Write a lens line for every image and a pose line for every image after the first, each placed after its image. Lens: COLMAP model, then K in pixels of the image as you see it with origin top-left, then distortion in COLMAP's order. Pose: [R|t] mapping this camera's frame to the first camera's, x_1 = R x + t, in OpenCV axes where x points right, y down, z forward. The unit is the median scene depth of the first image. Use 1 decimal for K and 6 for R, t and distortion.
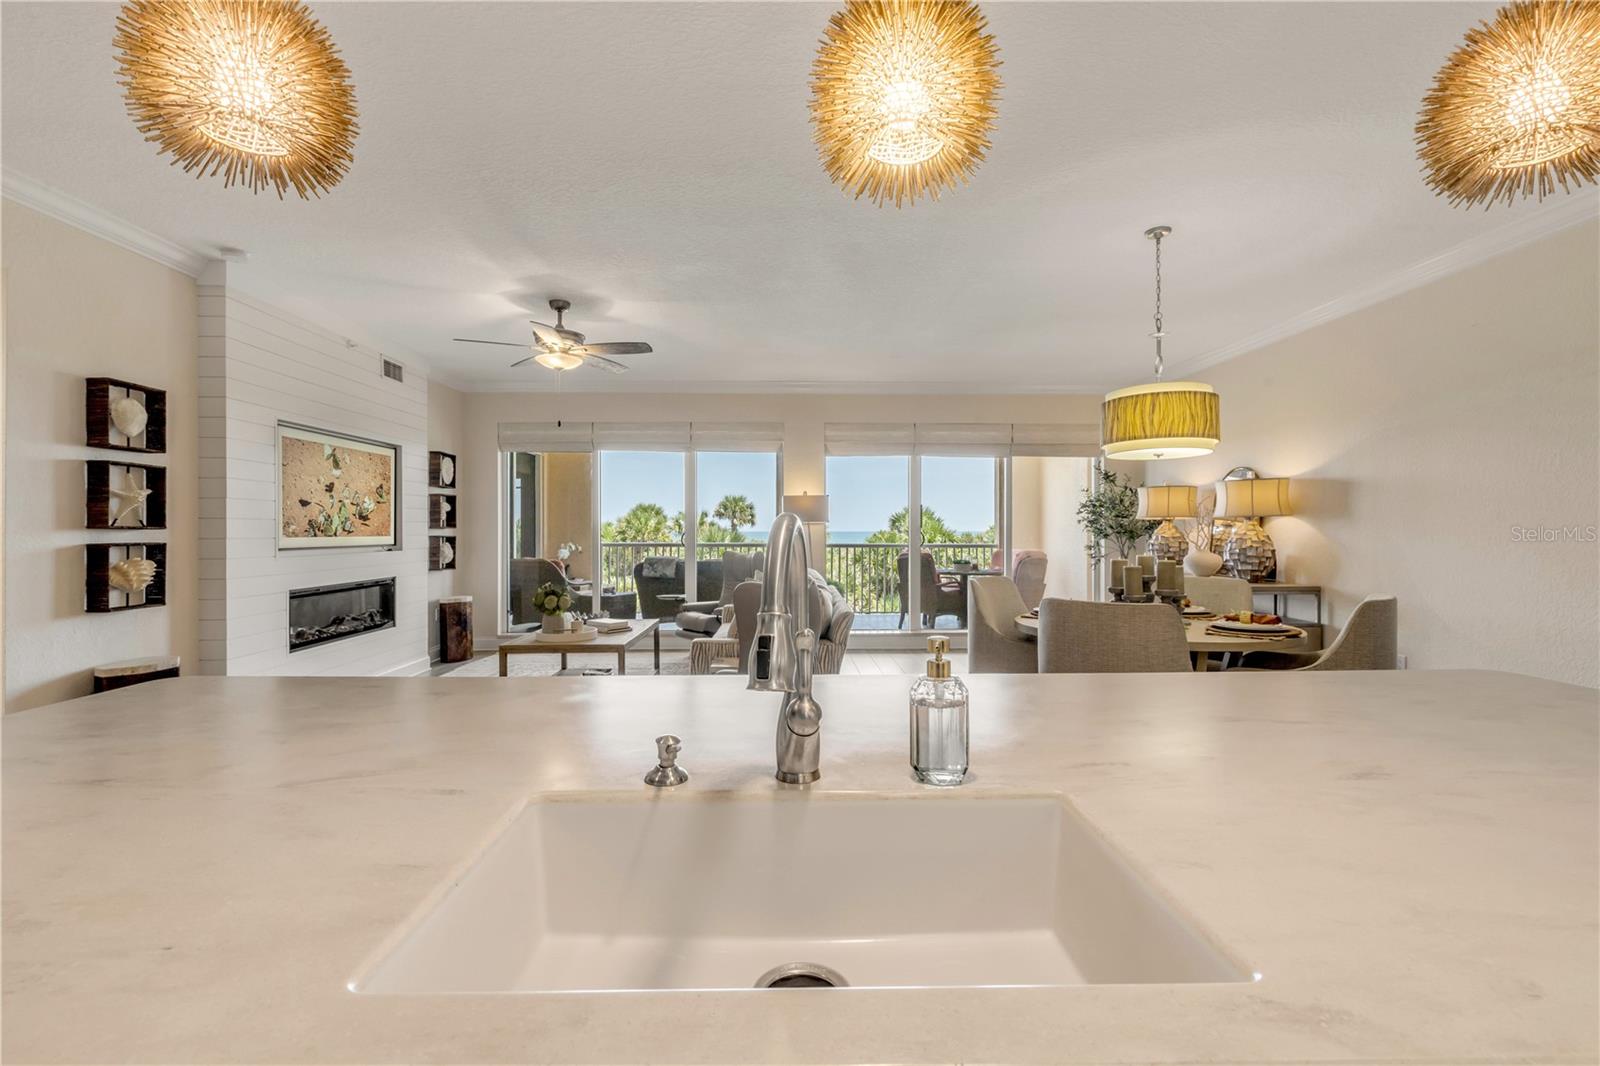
lens RADIAL K [[724.9, 0, 796.8], [0, 724.9, 531.5], [0, 0, 1]] dist [0.002987, -0.000783]
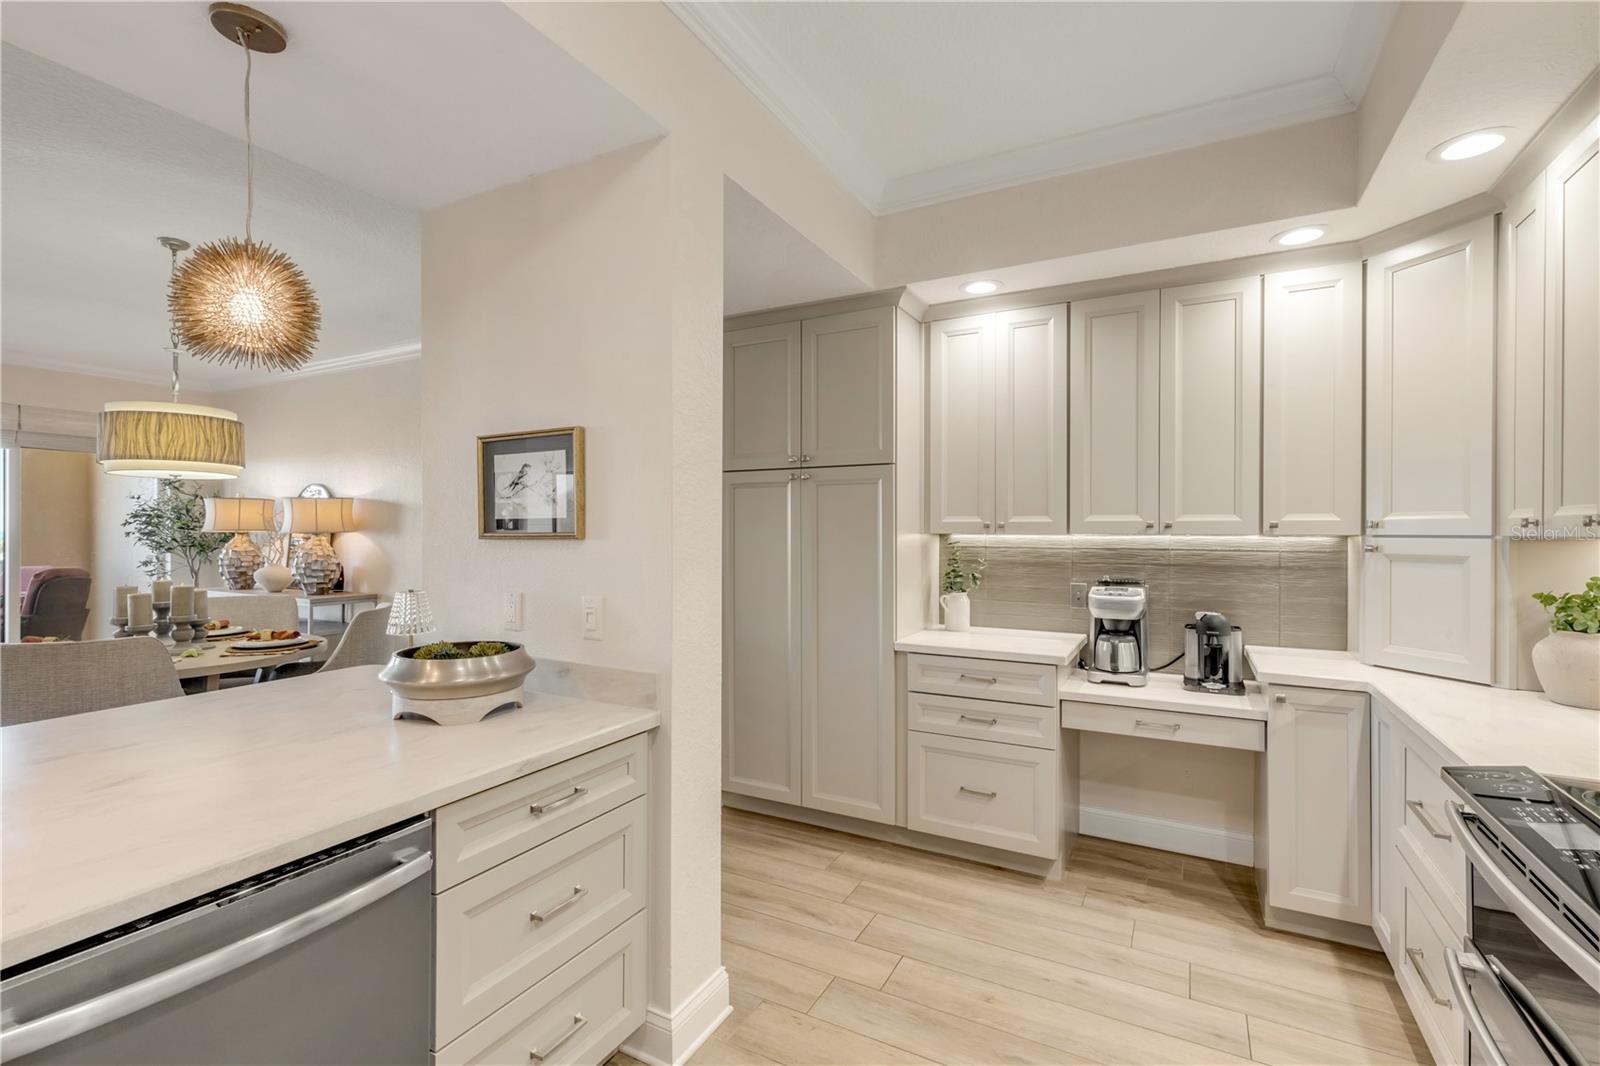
lens RADIAL K [[724.9, 0, 796.8], [0, 724.9, 531.5], [0, 0, 1]] dist [0.002987, -0.000783]
pose [[0.491975, -0.000710, 0.870609, 0.046914], [0.000275, 1.000000, 0.000660, -0.022787], [-0.870609, -0.000085, 0.491975, -0.135419]]
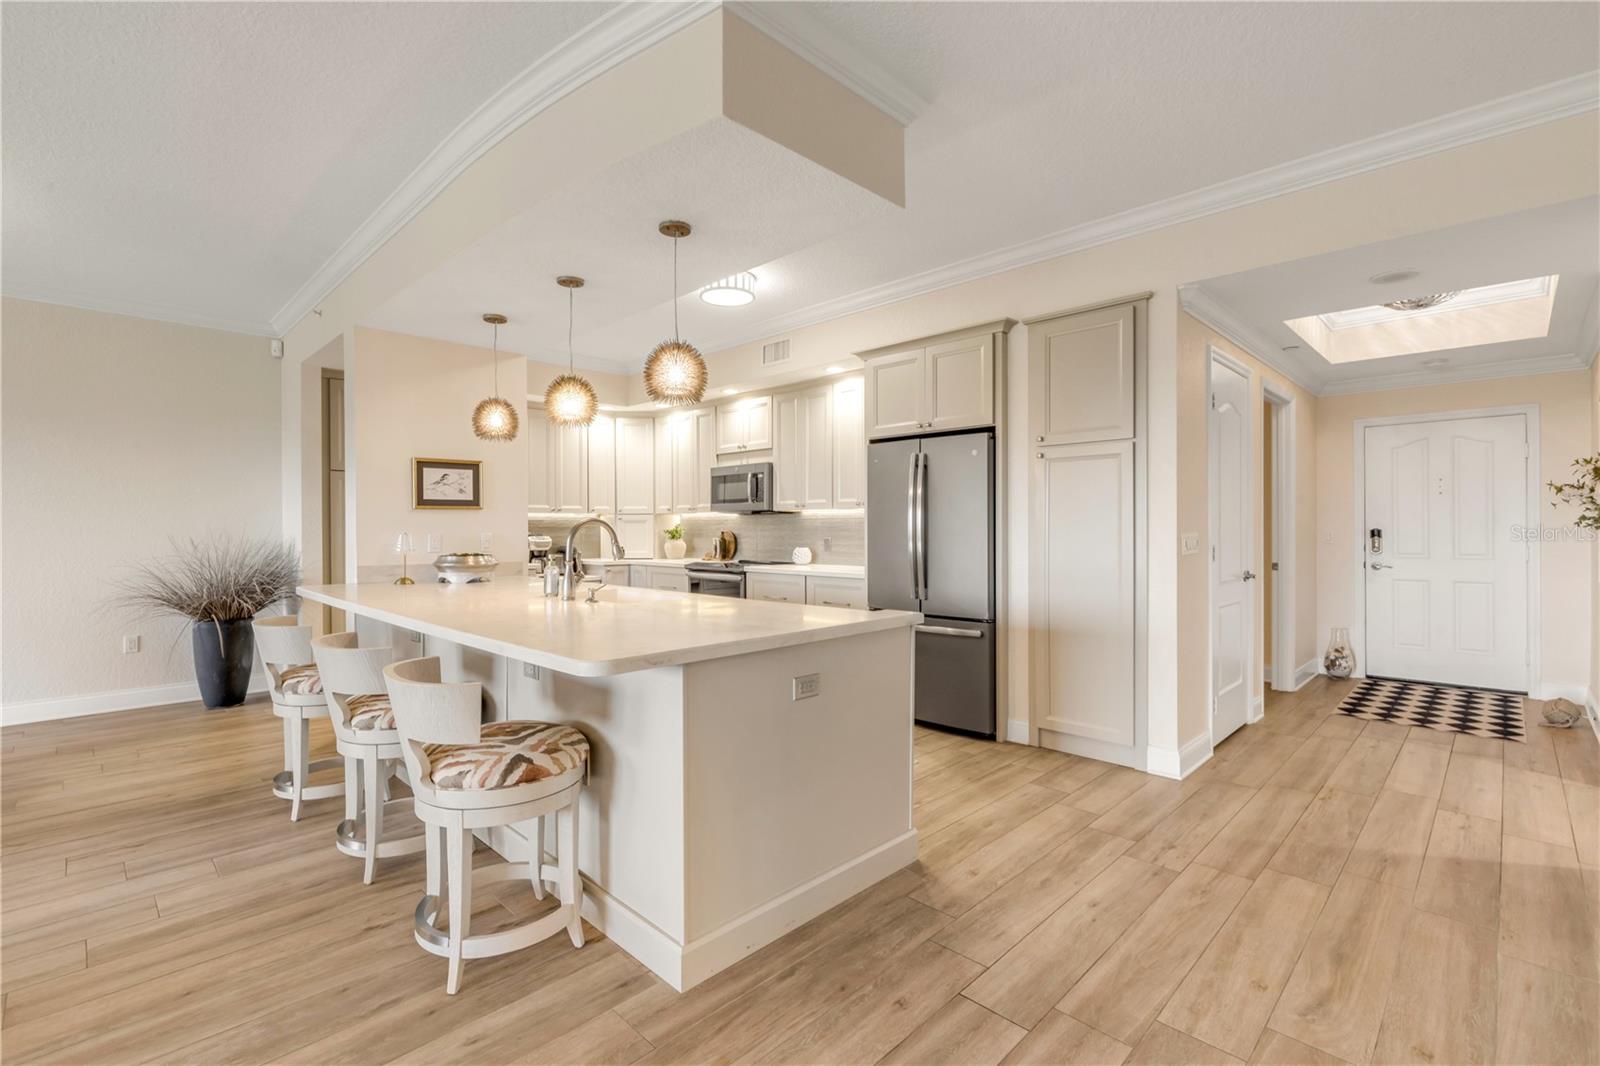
lens RADIAL K [[717.4, 0, 797.7], [0, 717.4, 525.9], [0, 0, 1]] dist [0.004719, 0.000248]
pose [[-0.697683, 0.003542, 0.716397, -0.573618], [0.006368, 0.999979, 0.001257, 0.003194], [-0.716378, 0.005439, -0.697691, 0.483894]]
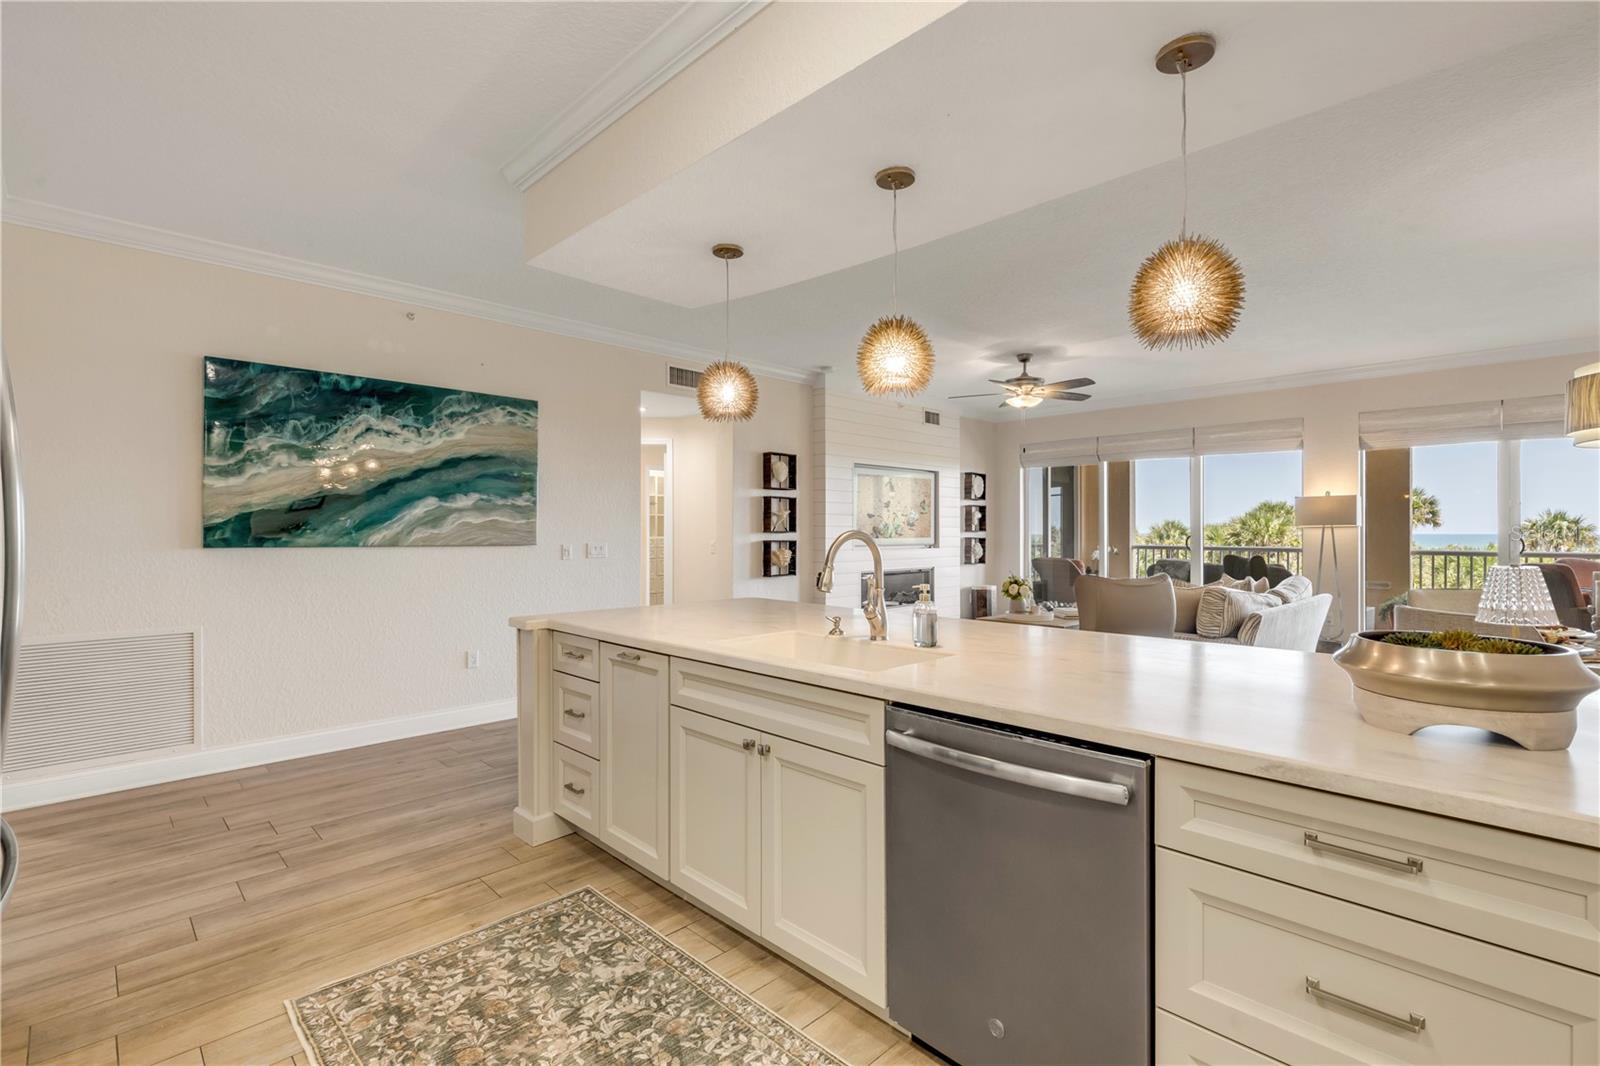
lens RADIAL K [[724.9, 0, 796.8], [0, 724.9, 531.5], [0, 0, 1]] dist [0.002987, -0.000783]
pose [[0.690670, 0.000305, -0.723170, 0.299678], [-0.002188, 0.999996, -0.001668, -0.002113], [0.723167, 0.002735, 0.690668, -0.161278]]
